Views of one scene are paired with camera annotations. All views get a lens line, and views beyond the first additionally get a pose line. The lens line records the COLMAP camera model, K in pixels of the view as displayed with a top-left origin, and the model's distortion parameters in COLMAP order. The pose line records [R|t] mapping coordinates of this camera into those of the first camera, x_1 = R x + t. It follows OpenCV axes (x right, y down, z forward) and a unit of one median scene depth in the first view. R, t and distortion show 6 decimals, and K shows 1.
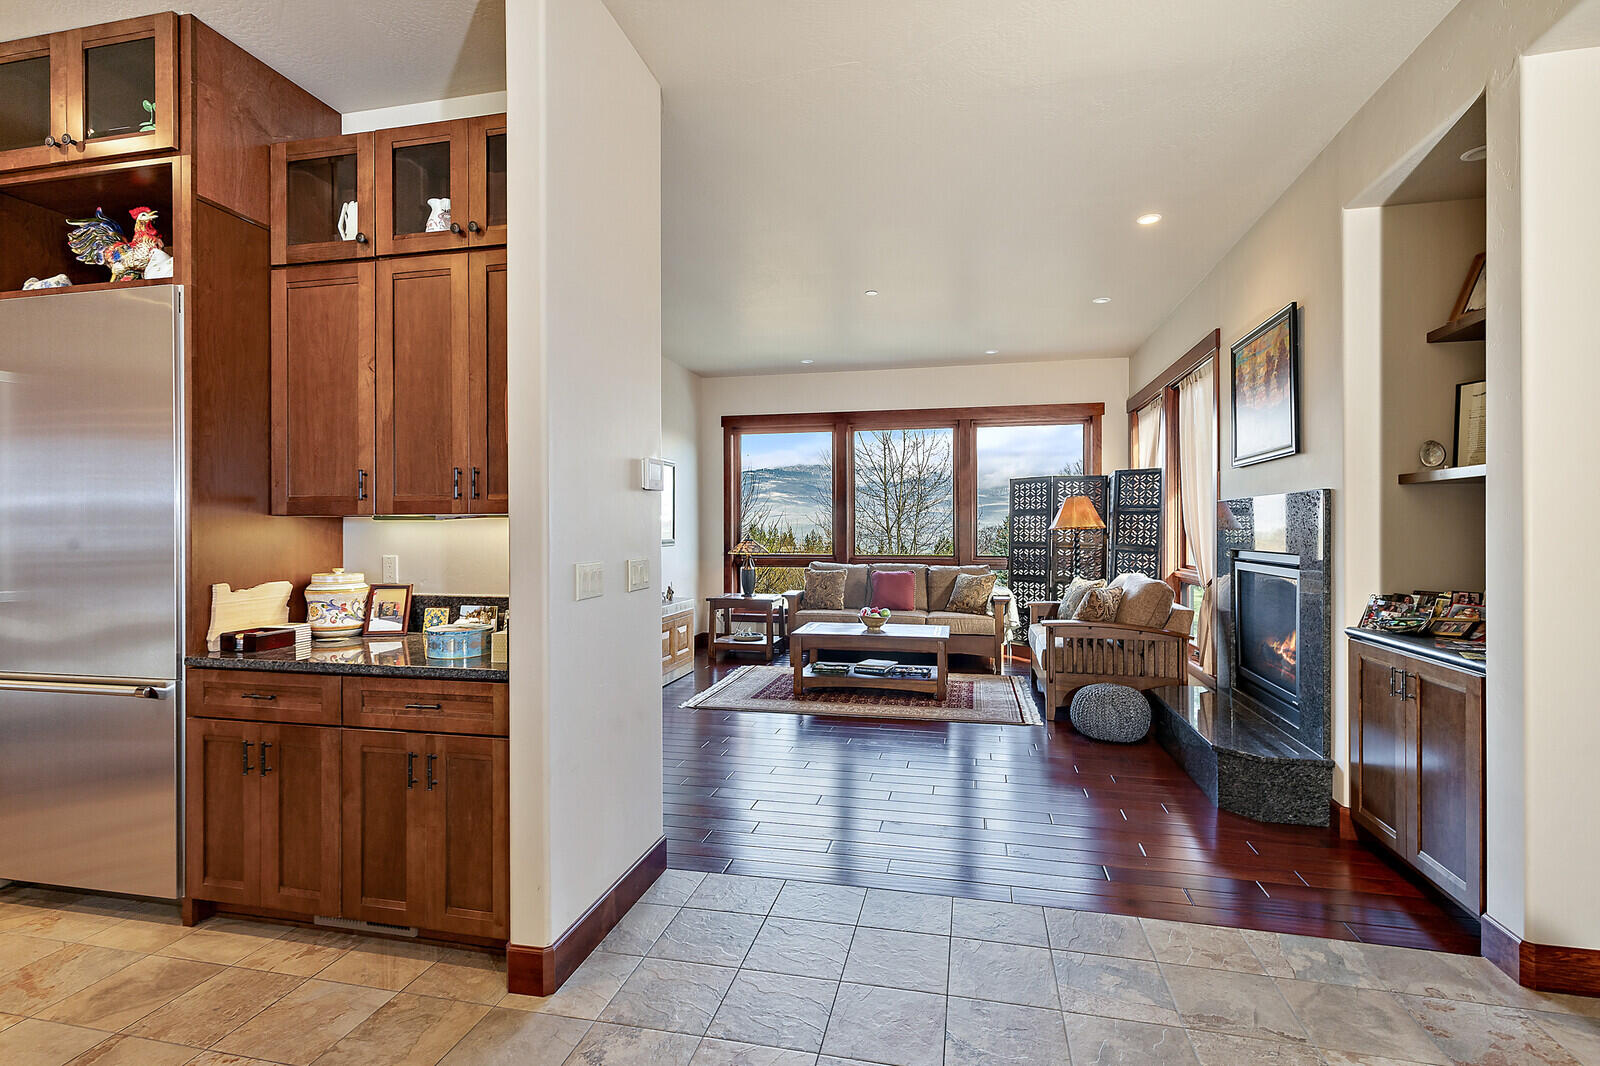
lens RADIAL K [[736.5, 0, 807.7], [0, 736.5, 529.6], [0, 0, 1]] dist [0.000568, -0.000018]
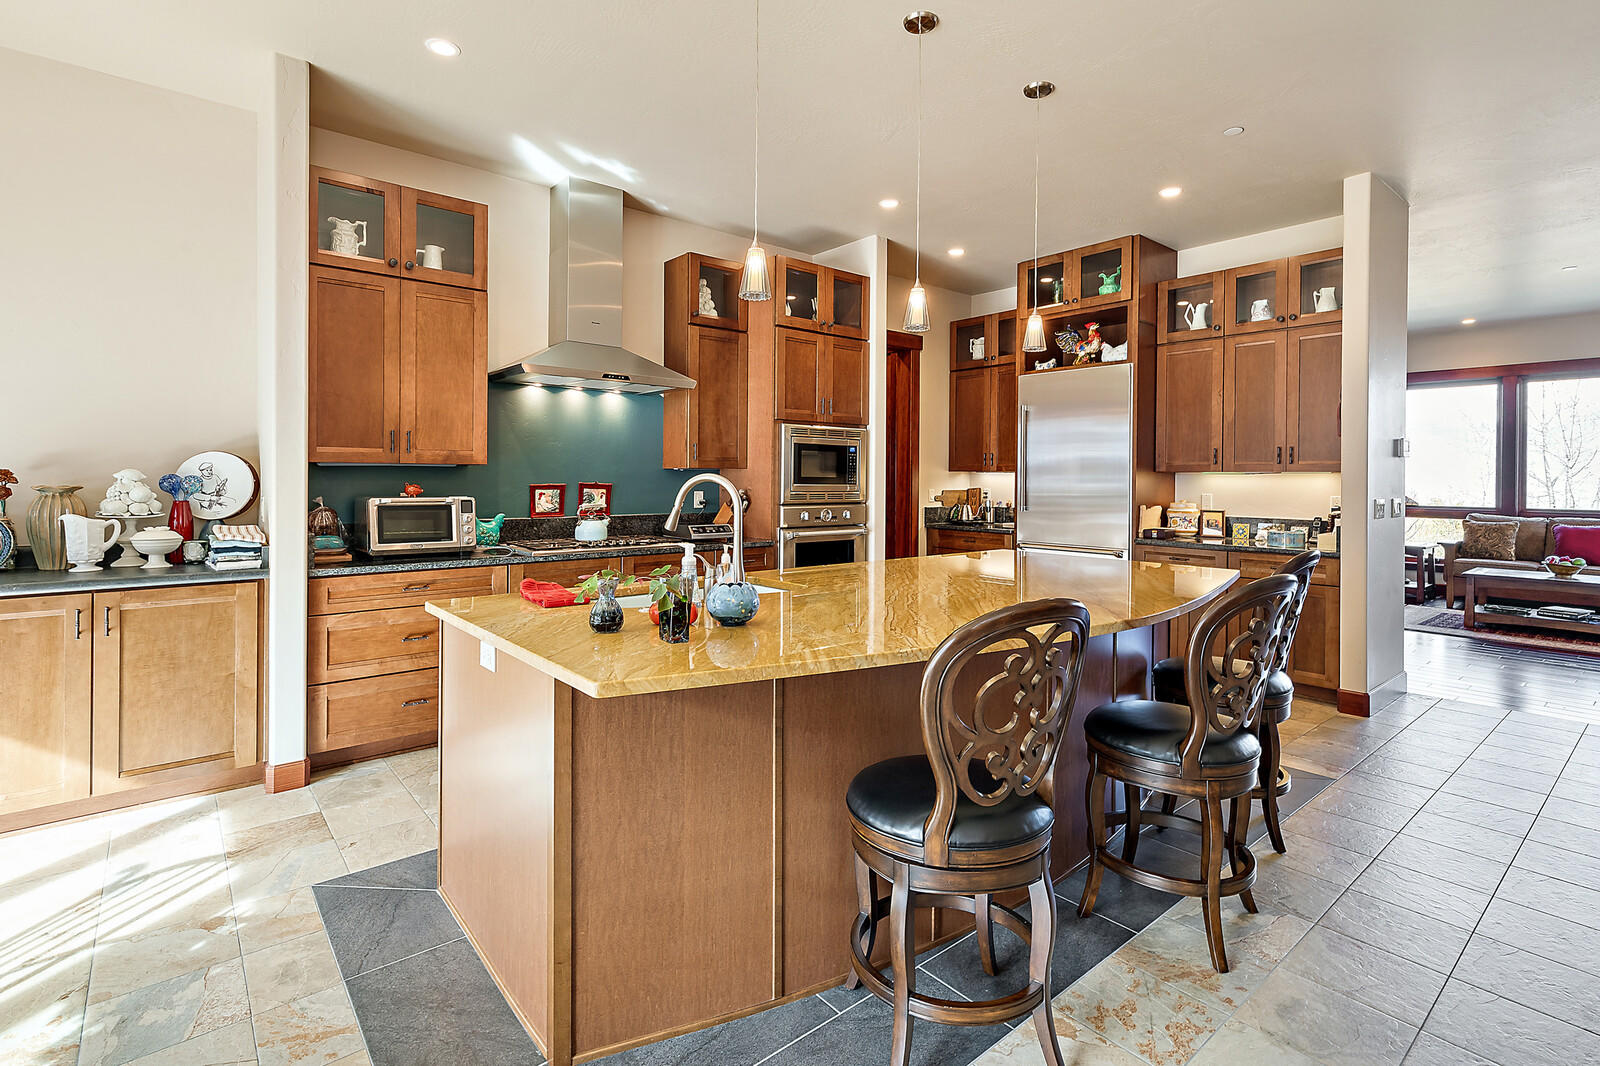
lens RADIAL K [[760.9, 0, 805.5], [0, 760.9, 480.9], [0, 0, 1]] dist [0.001665, 0.000128]
pose [[0.791751, 0.008678, -0.610782, -0.231568], [-0.008122, 0.999960, 0.003679, 0.004687], [0.610790, 0.002047, 0.791790, -1.178853]]
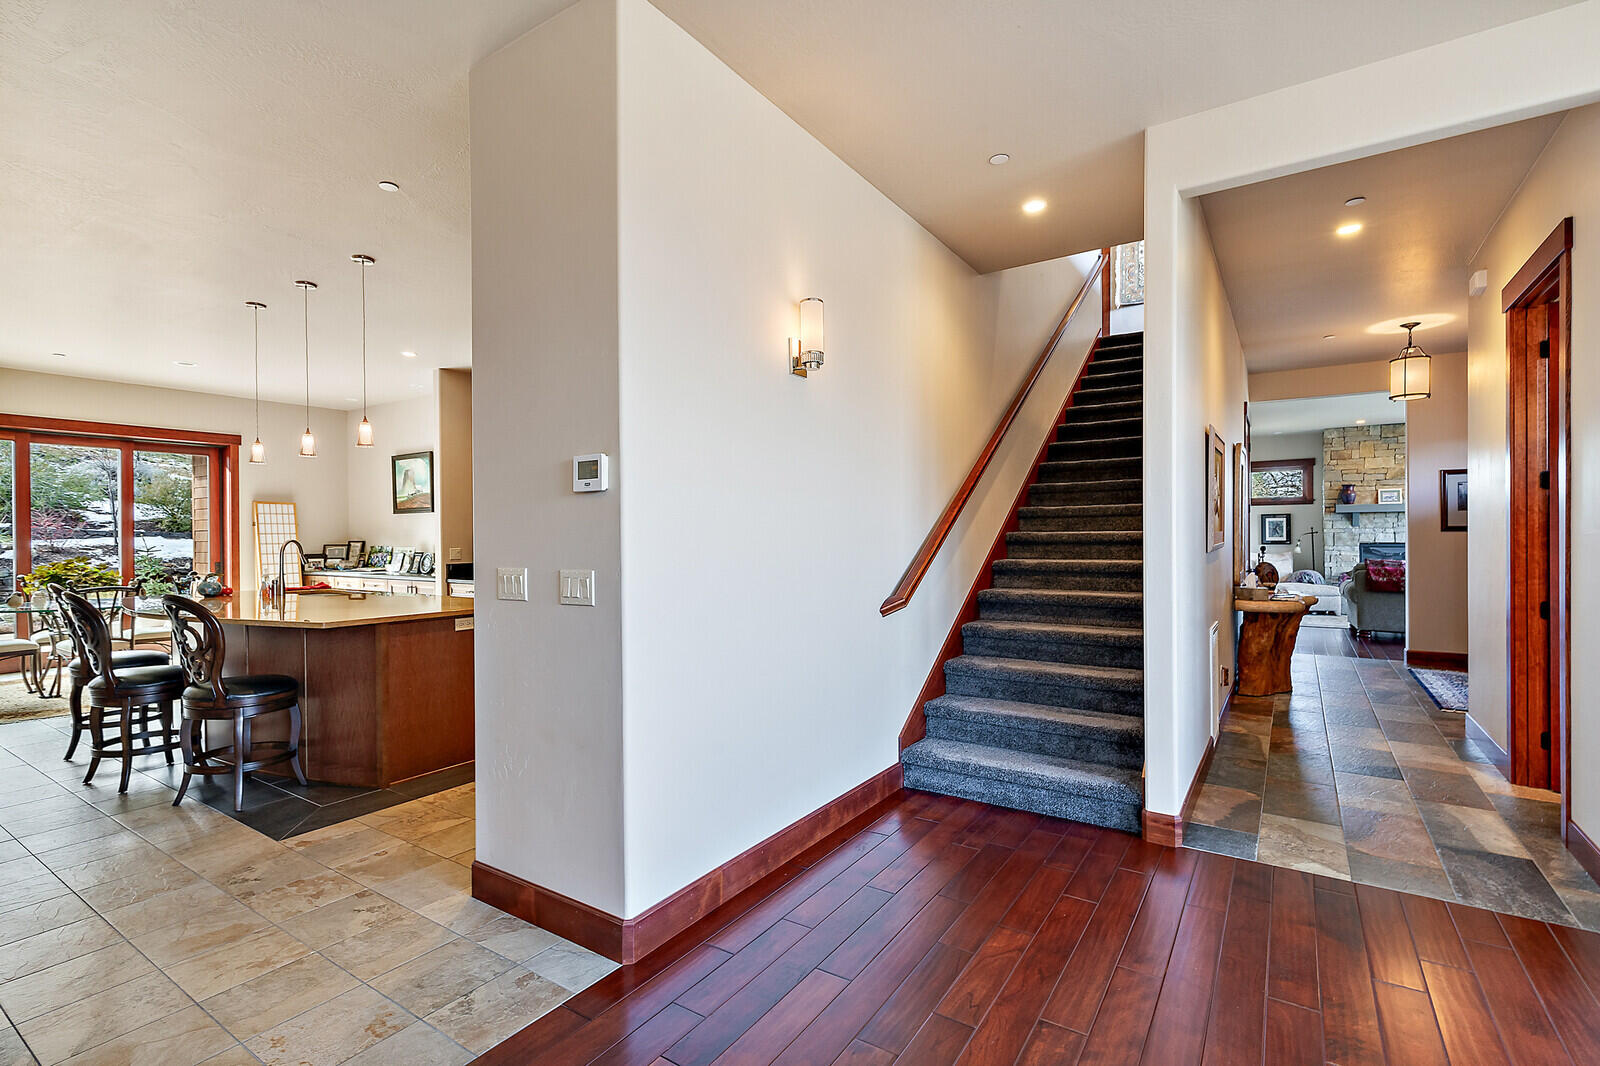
lens RADIAL K [[736.4, 0, 805.1], [0, 736.4, 537.3], [0, 0, 1]] dist [0.000923, 0.000394]
pose [[-0.360321, 0.007429, -0.932799, 0.511542], [0.007831, 0.999957, 0.004939, -0.004246], [0.932795, -0.005525, -0.360364, 1.561607]]
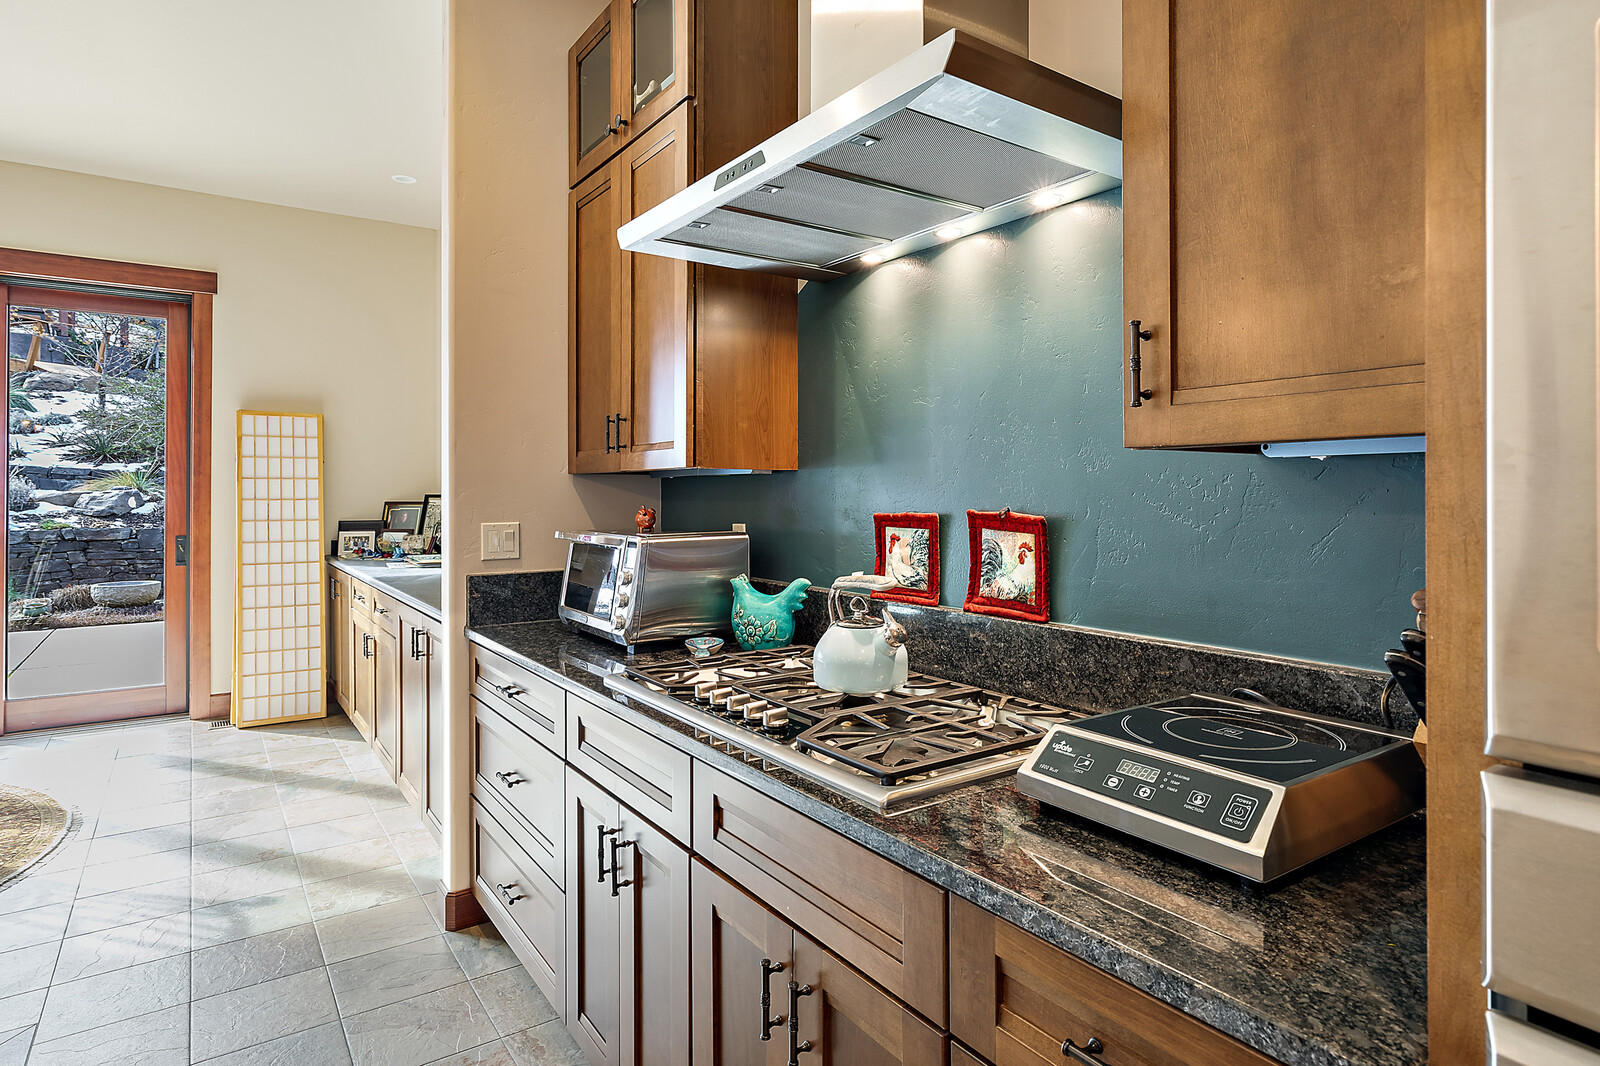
lens RADIAL K [[888.5, 0, 805.3], [0, 888.5, 489.0], [0, 0, 1]] dist [0.001615, 0.000023]
pose [[-0.679649, 0.000292, -0.733537, -1.116395], [0.000723, 1.000000, -0.000272, 0.002563], [0.733537, -0.000715, -0.679649, 0.248473]]
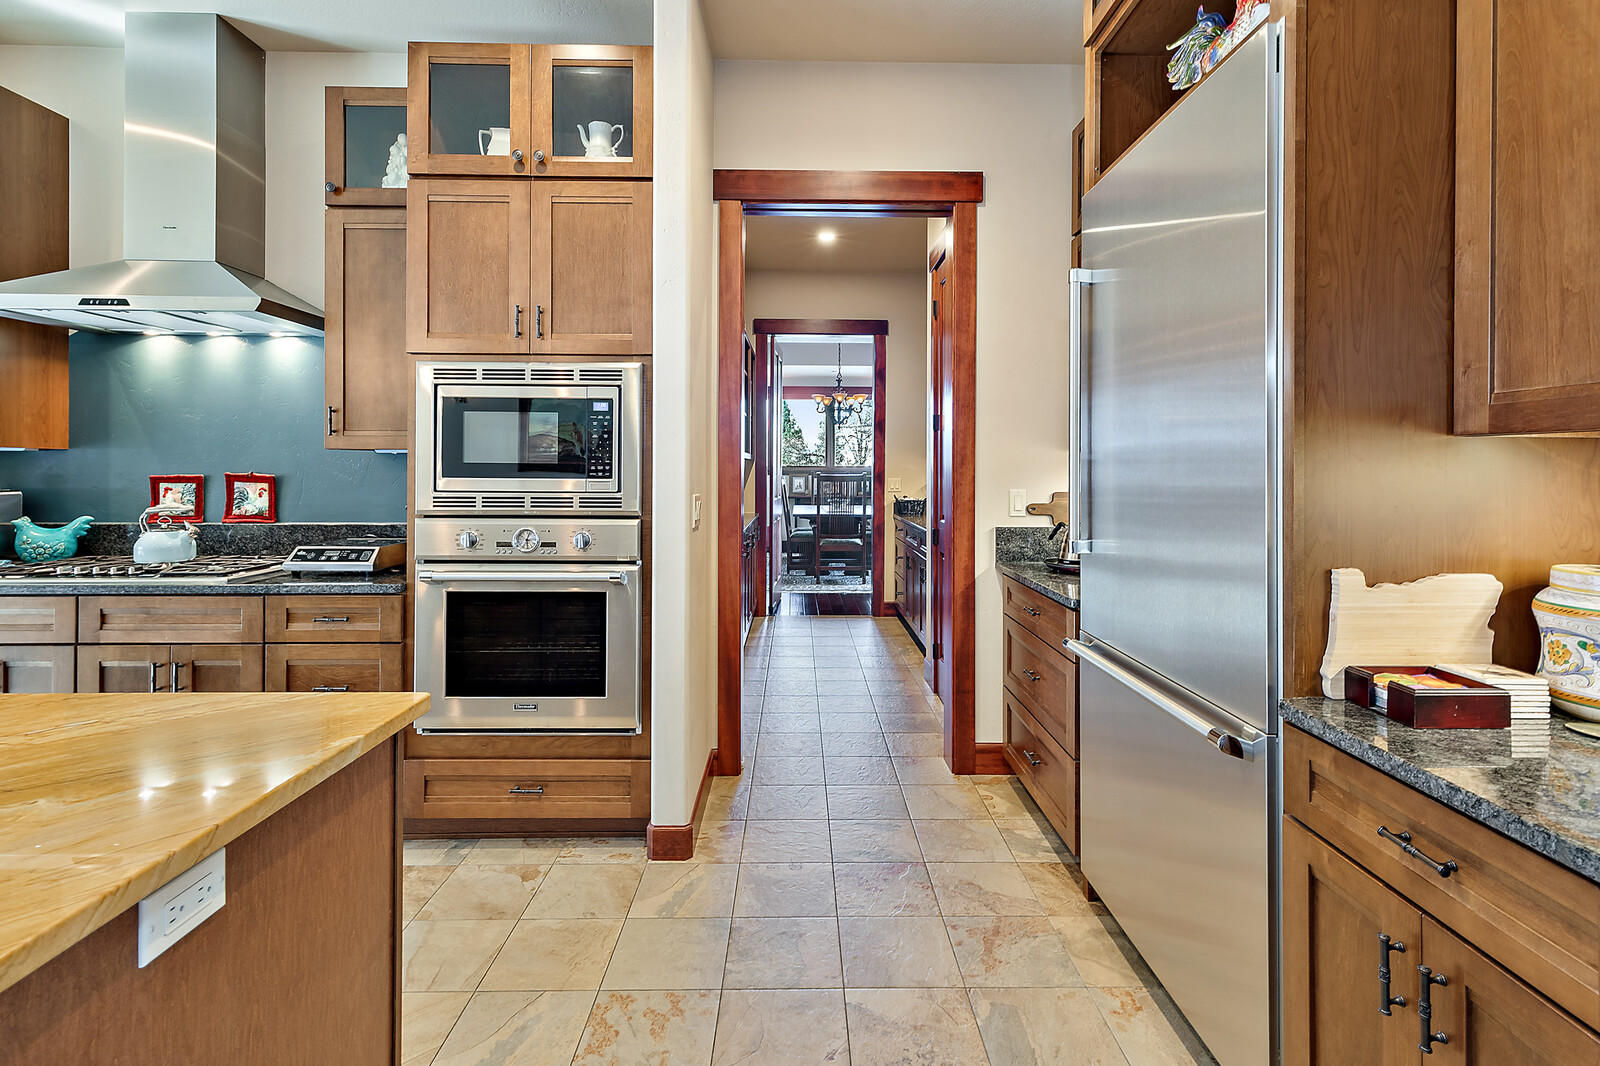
lens RADIAL K [[769.0, 0, 807.5], [0, 769.0, 464.8], [0, 0, 1]] dist [0.014171, -0.000372]
pose [[0.227278, -0.001312, -0.973829, -0.334076], [-0.005872, 0.999979, -0.002717, 0.003928], [0.973812, 0.006336, 0.227265, 0.479688]]
